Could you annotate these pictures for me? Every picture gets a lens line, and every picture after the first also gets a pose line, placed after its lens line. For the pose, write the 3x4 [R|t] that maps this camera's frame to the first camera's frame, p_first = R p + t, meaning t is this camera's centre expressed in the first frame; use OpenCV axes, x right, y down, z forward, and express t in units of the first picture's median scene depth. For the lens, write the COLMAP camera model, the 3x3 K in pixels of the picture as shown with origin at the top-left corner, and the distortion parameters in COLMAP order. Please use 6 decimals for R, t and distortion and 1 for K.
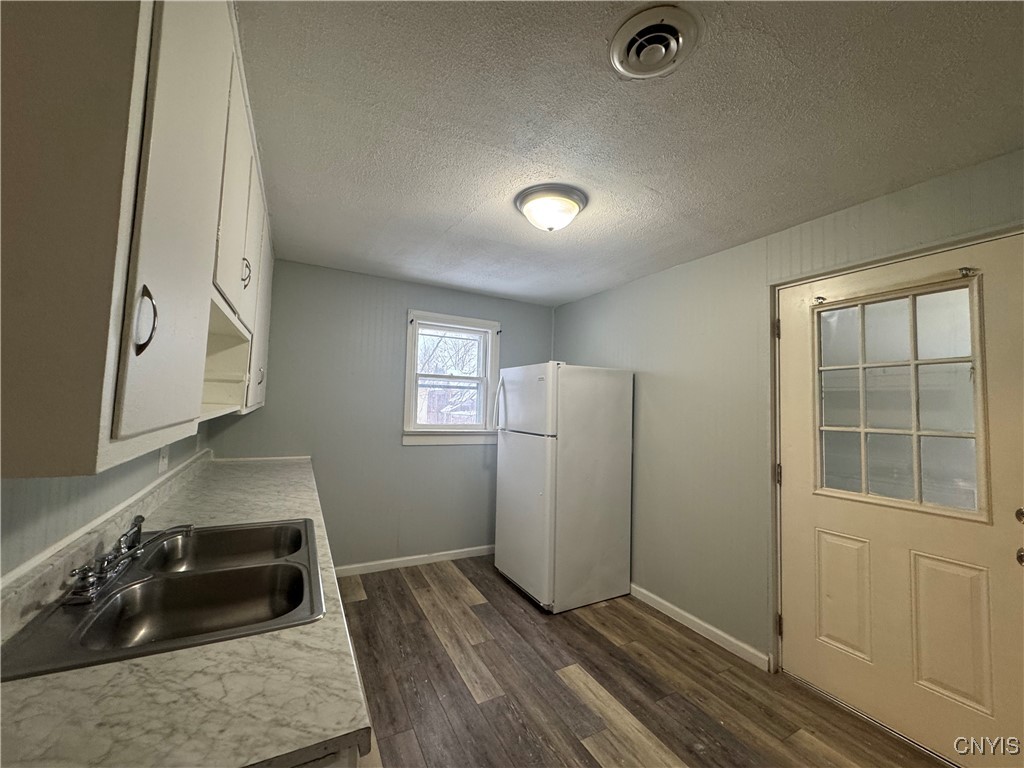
lens RADIAL K [[412.5, 0, 512.0], [0, 412.5, 384.0], [0, 0, 1]] dist [-0.001548, 0.000158]
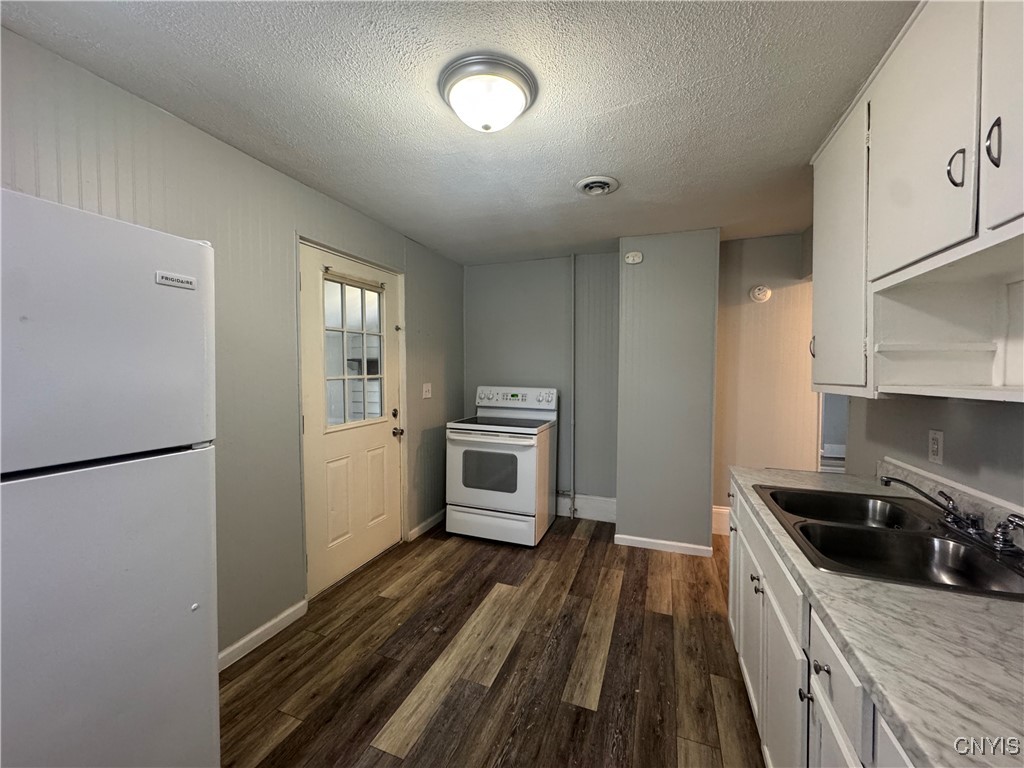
lens RADIAL K [[417.0, 0, 509.9], [0, 417.0, 384.7], [0, 0, 1]] dist [-0.000968, -0.000012]
pose [[-0.666119, -0.064745, 0.743030, -0.544516], [-0.069535, 0.997277, 0.024562, 0.065023], [-0.742597, -0.035306, -0.668807, 1.532898]]
